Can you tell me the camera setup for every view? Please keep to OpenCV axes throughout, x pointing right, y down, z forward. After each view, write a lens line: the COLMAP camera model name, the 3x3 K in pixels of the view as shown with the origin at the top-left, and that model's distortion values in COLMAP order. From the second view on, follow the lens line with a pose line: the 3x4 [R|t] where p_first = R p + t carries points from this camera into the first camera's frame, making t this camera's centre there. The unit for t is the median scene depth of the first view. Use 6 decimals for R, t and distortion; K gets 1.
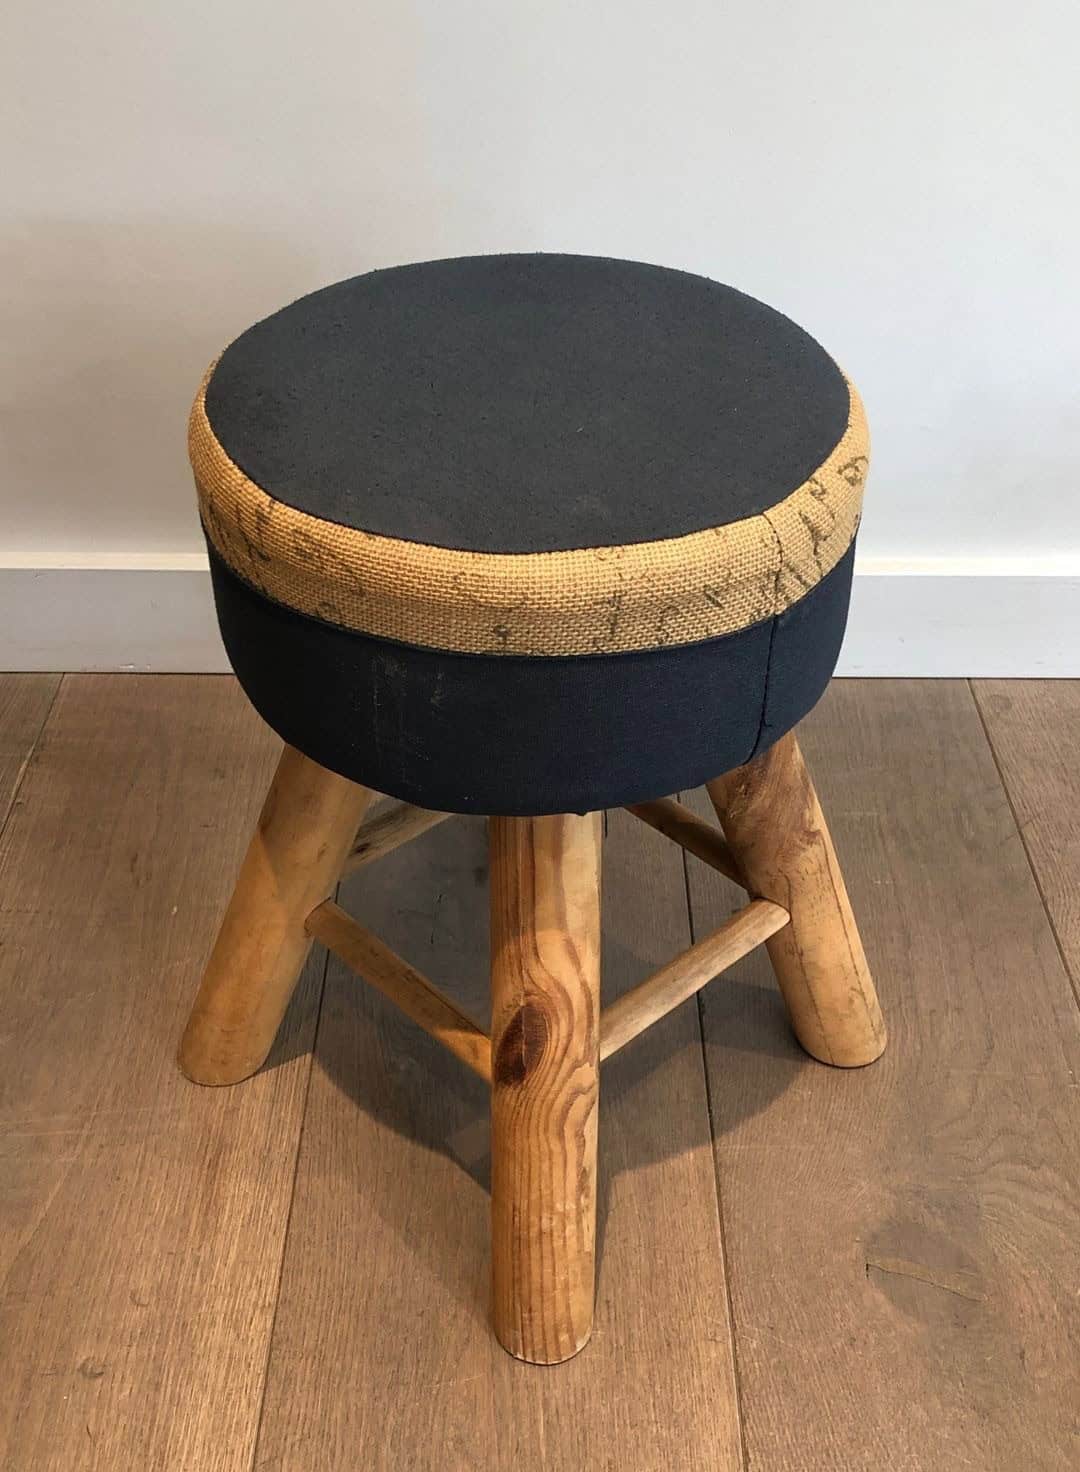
lens RADIAL K [[1693.8, 0, 541.3], [0, 1693.8, 706.6], [0, 0, 1]] dist [0.014094, -0.030874]
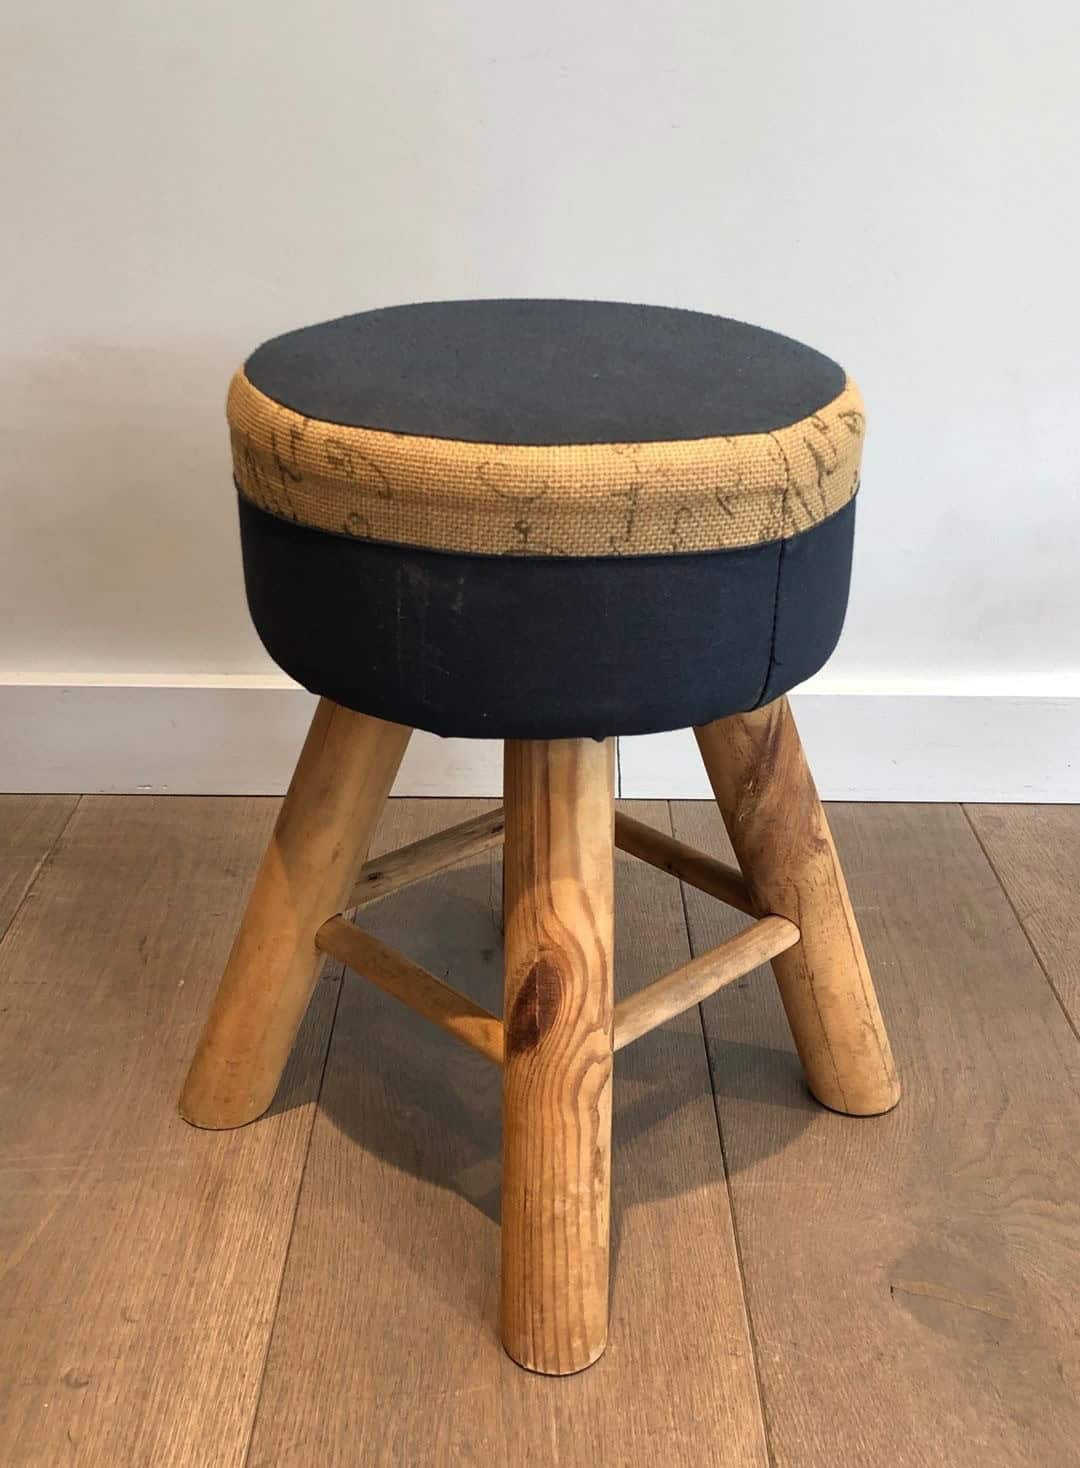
lens RADIAL K [[1629.1, 0, 543.3], [0, 1629.1, 714.6], [0, 0, 1]] dist [0.010500, -0.019102]
pose [[0.999969, 0.005155, 0.006026, -0.012762], [-0.003775, 0.977712, -0.209915, 0.220277], [-0.006974, 0.209886, 0.977701, 0.034150]]
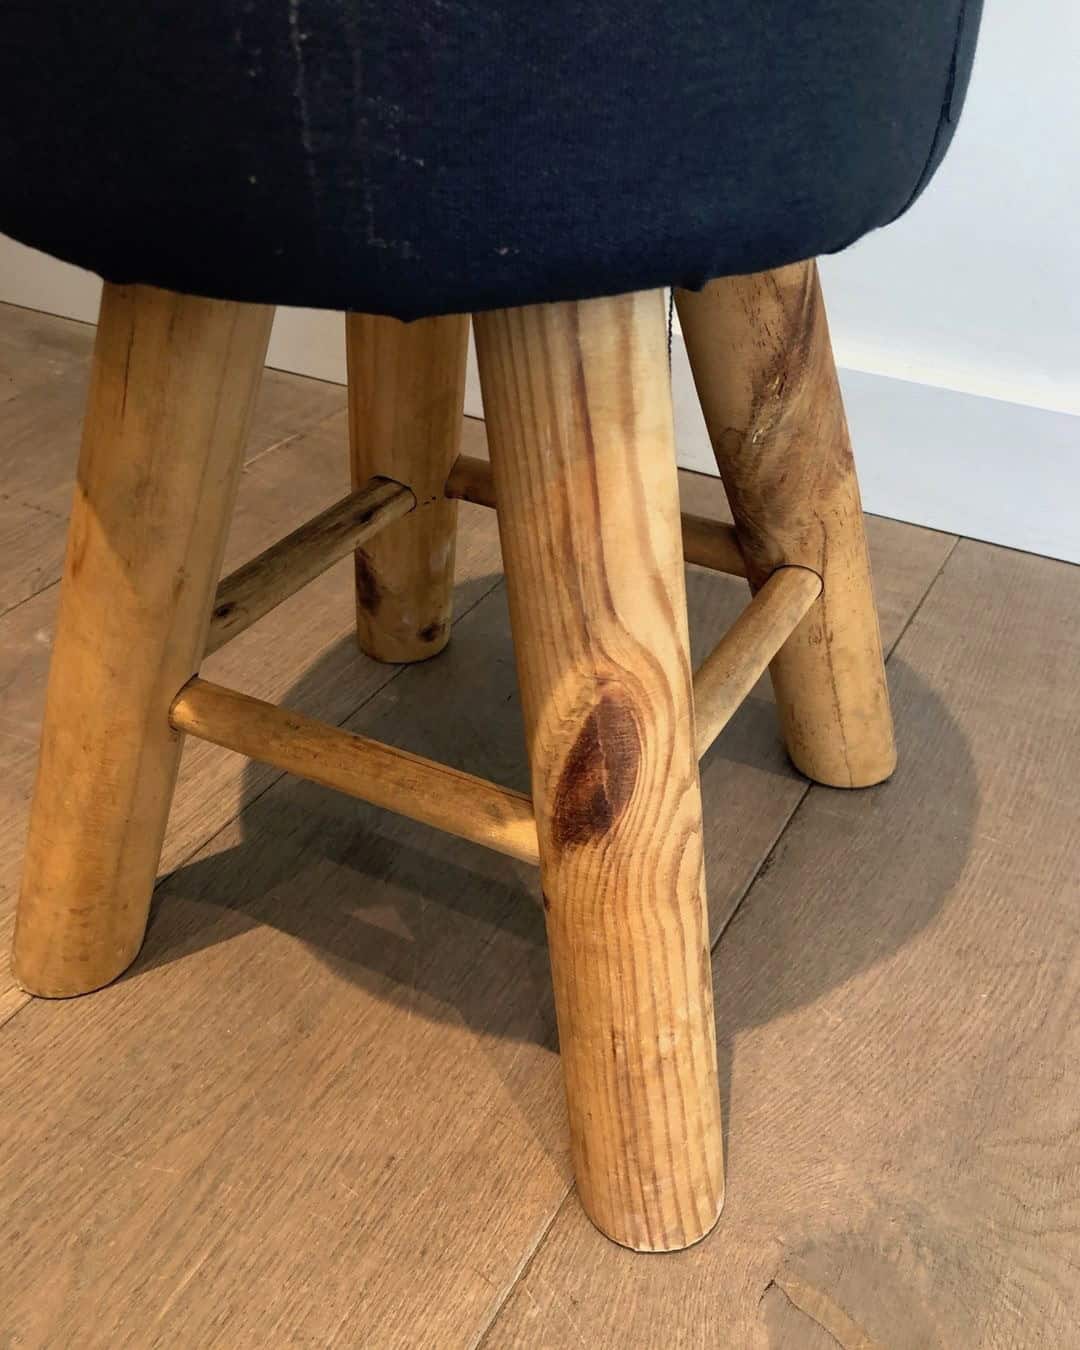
lens RADIAL K [[1236.1, 0, 560.2], [0, 1236.1, 754.2], [0, 0, 1]] dist [0.104767, -0.255624]
pose [[0.949887, -0.200996, 0.239406, -0.124952], [0.189501, 0.979357, 0.070352, 0.150342], [-0.248604, -0.021459, 0.968367, 0.535292]]
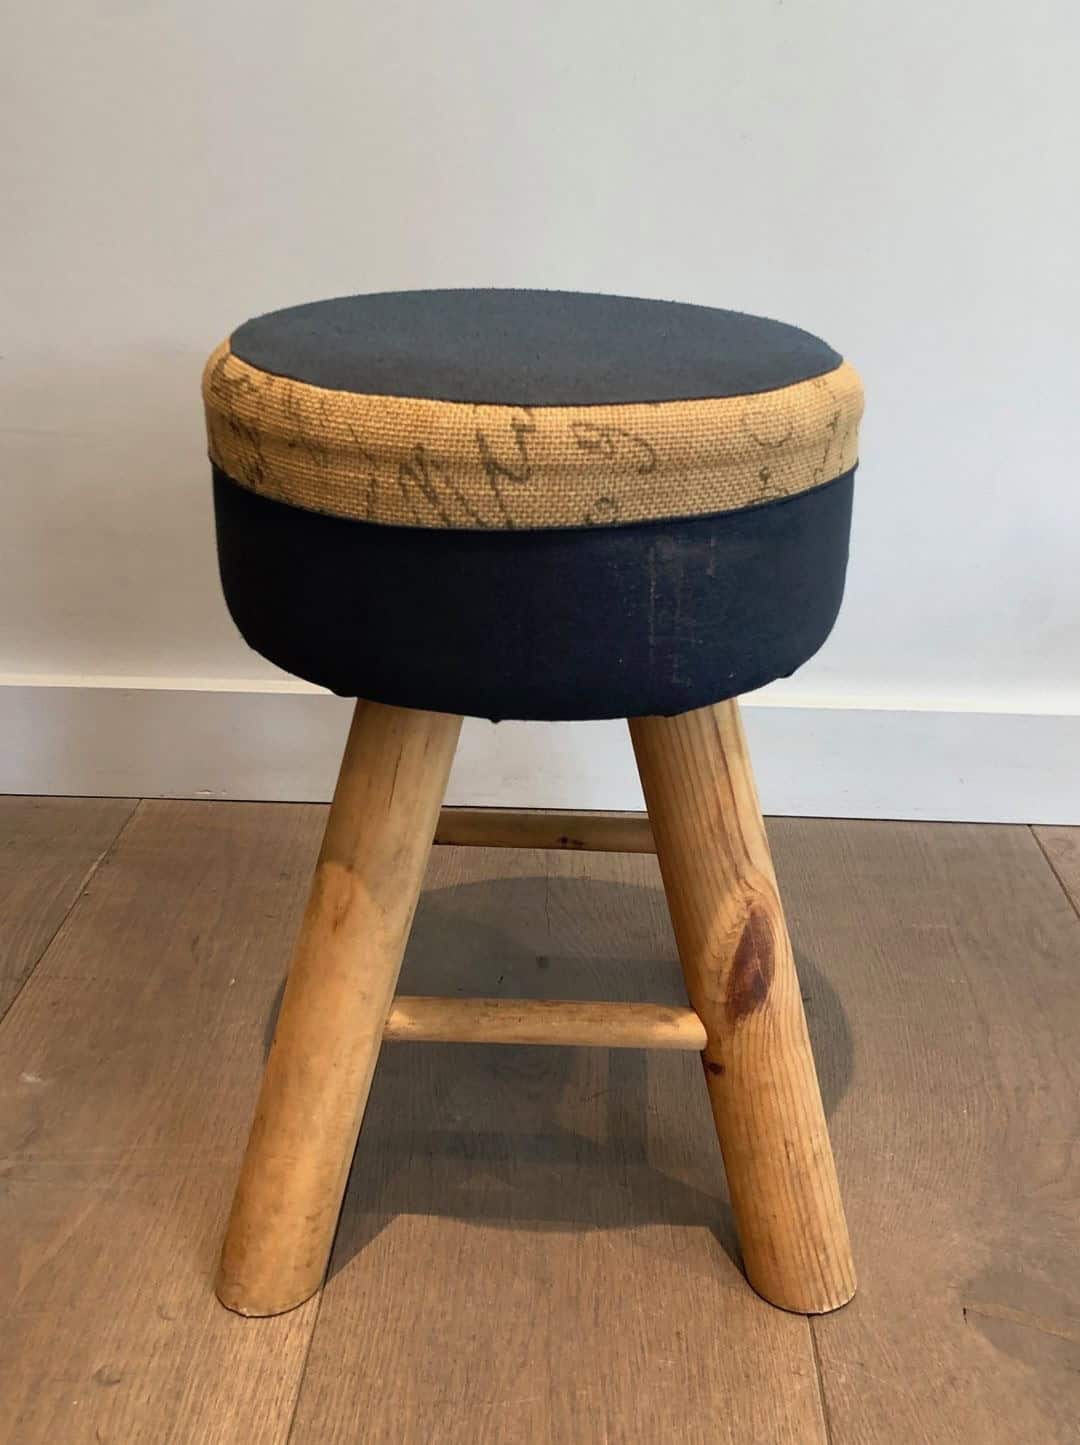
lens RADIAL K [[1578.4, 0, 557.9], [0, 1578.4, 723.3], [0, 0, 1]] dist [0.139967, -0.457513]
pose [[0.715800, -0.259961, 0.648113, -0.620470], [0.406566, 0.909740, -0.084125, 0.099100], [-0.567745, 0.323717, 0.756884, 0.303594]]
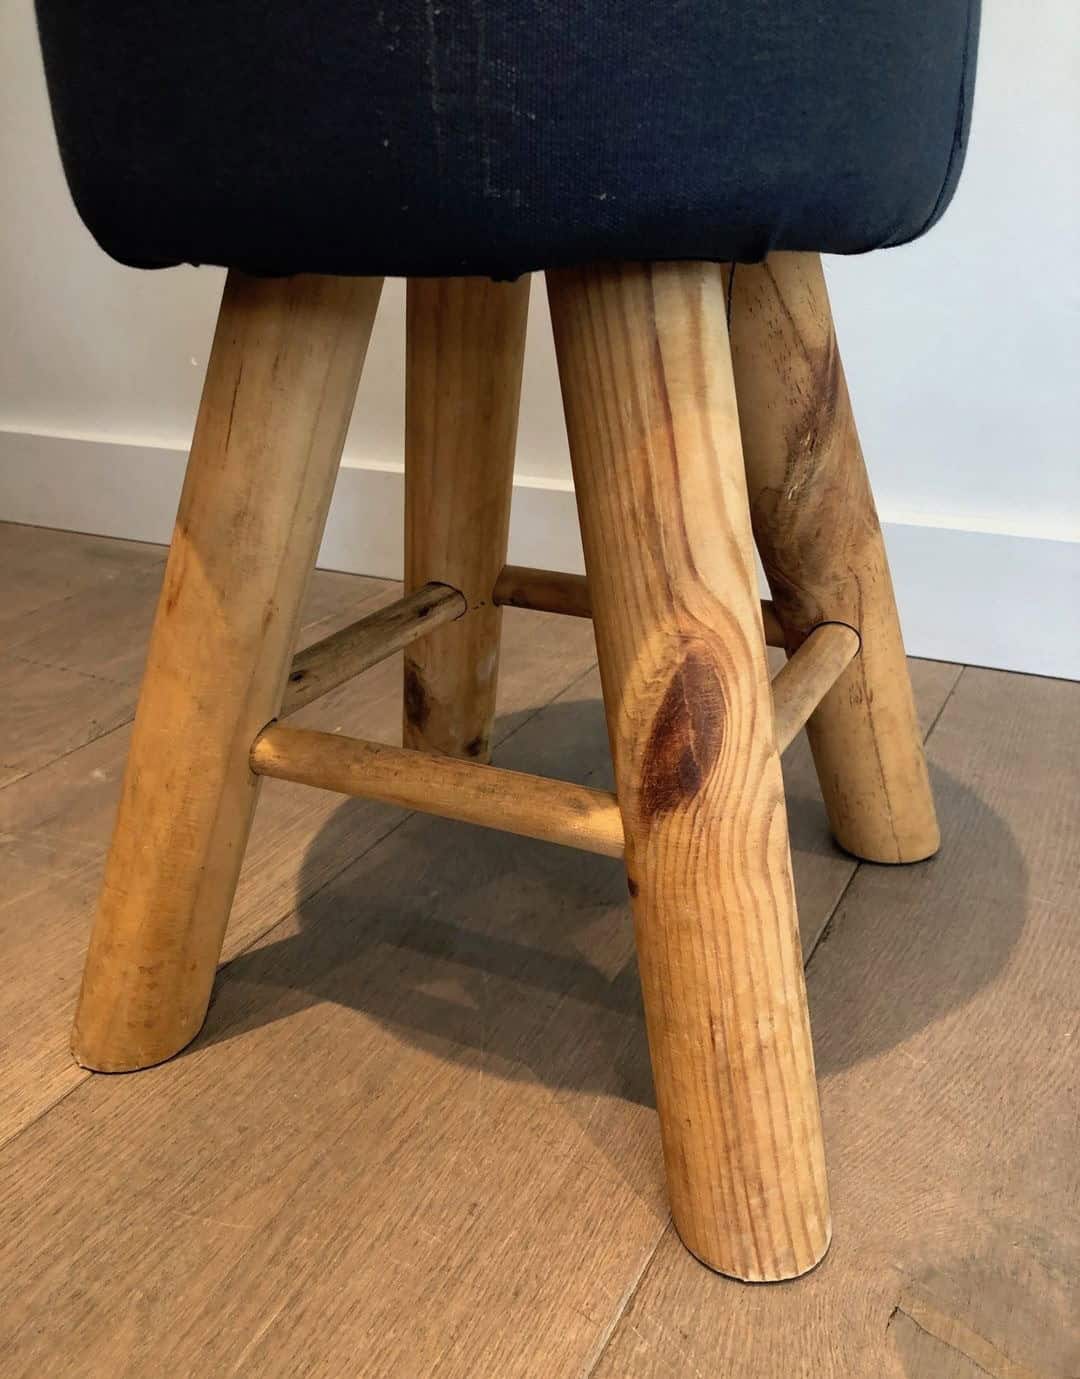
lens RADIAL K [[1199.2, 0, 555.1], [0, 1199.2, 727.4], [0, 0, 1]] dist [0.096094, -0.245706]
pose [[0.941585, -0.173647, 0.288557, -0.177601], [0.227211, 0.959986, -0.163713, 0.246296], [-0.248583, 0.219713, 0.943362, 0.554778]]
